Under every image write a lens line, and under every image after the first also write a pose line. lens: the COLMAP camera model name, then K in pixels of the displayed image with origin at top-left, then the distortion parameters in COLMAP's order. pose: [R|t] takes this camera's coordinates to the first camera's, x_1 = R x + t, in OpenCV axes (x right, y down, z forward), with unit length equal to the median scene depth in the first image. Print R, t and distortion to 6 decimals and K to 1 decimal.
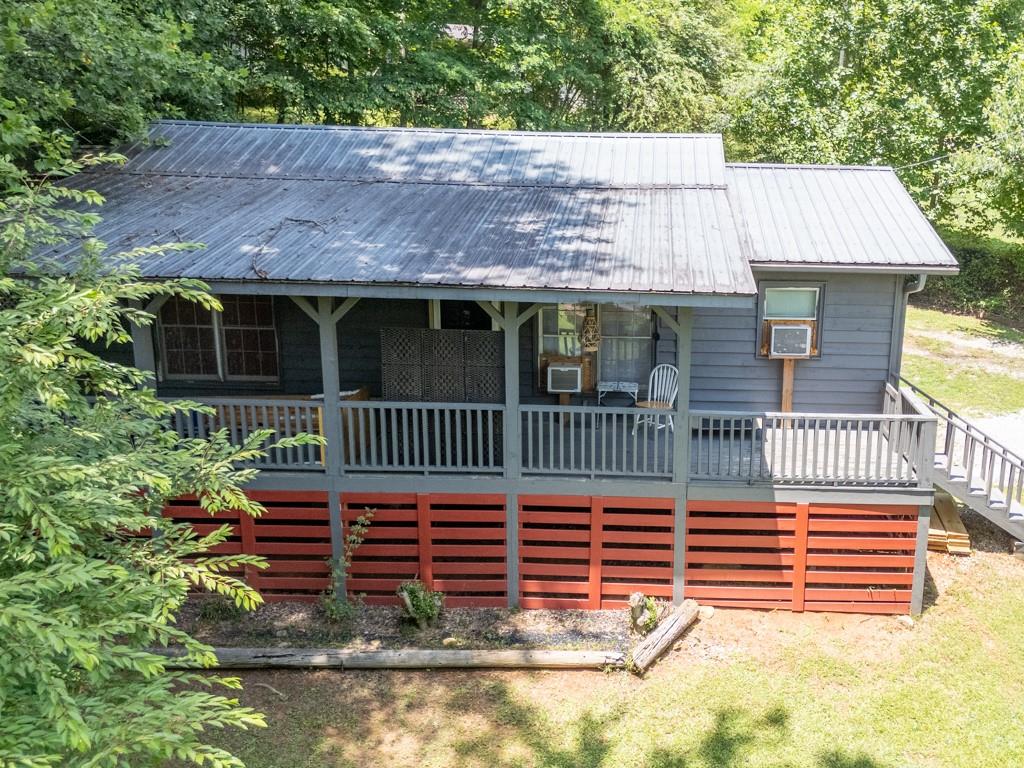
lens RADIAL K [[938.7, 0, 513.1], [0, 938.7, 389.6], [0, 0, 1]] dist [0.031238, 0.000000]
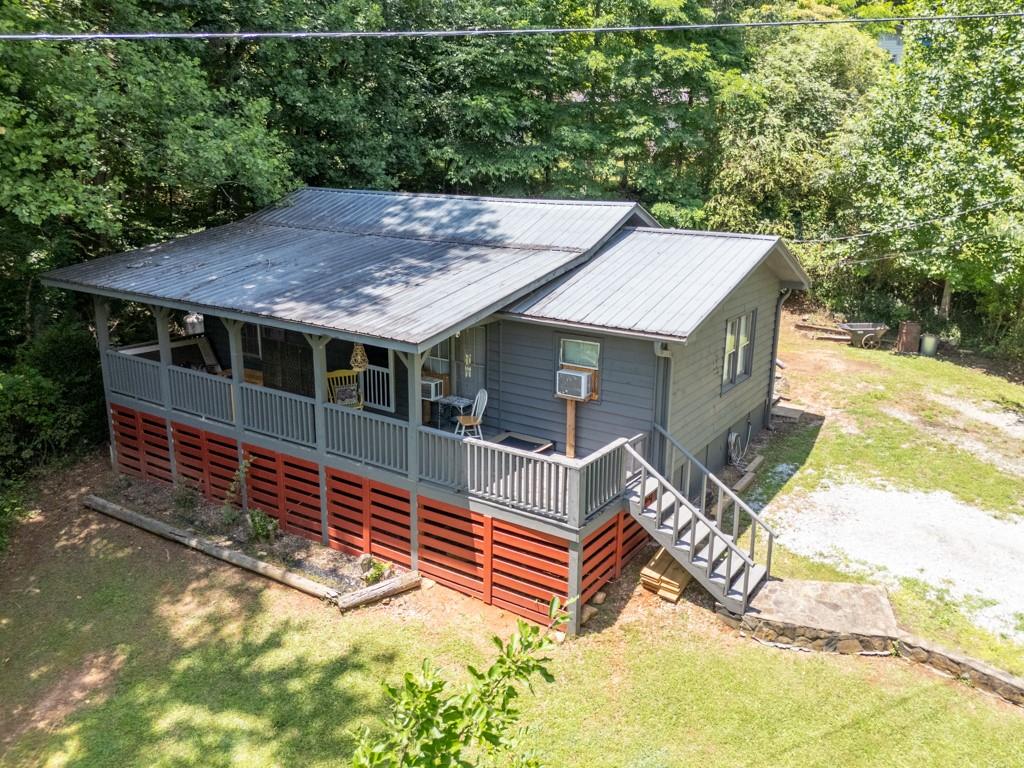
lens RADIAL K [[770.8, 0, 512.5], [0, 770.8, 377.0], [0, 0, 1]] dist [0.031295, -0.032031]
pose [[0.847025, 0.132096, -0.514878, 0.823958], [-0.129572, 0.990721, 0.041019, -0.103816], [0.515519, 0.031970, 0.856281, 0.148773]]
